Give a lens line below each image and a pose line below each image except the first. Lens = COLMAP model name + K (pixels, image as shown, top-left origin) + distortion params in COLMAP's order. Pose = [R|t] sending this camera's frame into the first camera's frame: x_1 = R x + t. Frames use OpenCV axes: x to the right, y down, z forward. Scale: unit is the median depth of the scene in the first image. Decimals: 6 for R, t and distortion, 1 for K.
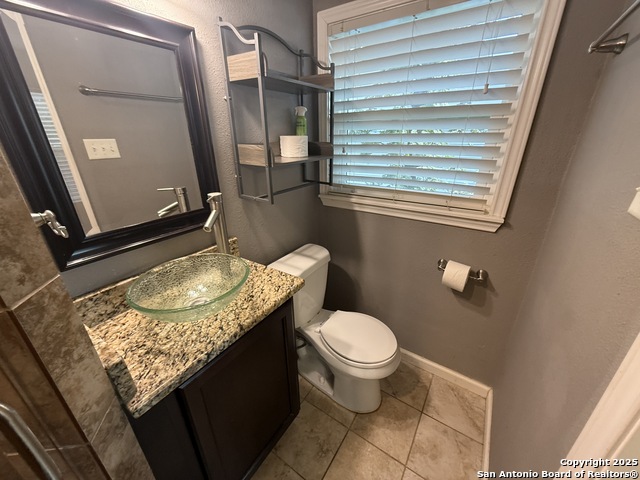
lens RADIAL K [[255.5, 0, 321.1], [0, 255.5, 241.3], [0, 0, 1]] dist [-0.001702, -0.000456]
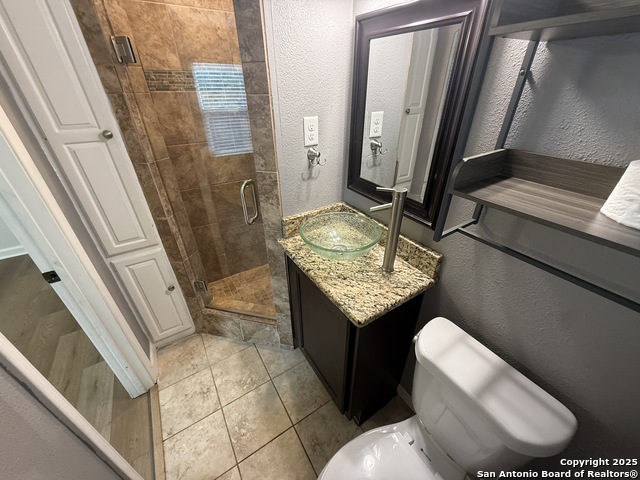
lens RADIAL K [[255.5, 0, 322.5], [0, 255.5, 237.6], [0, 0, 1]] dist [-0.001702, -0.000456]
pose [[-0.391170, 0.484749, -0.782308, 0.550011], [-0.356084, 0.704117, 0.614348, -0.561152], [0.848640, 0.518881, -0.102818, 0.961950]]
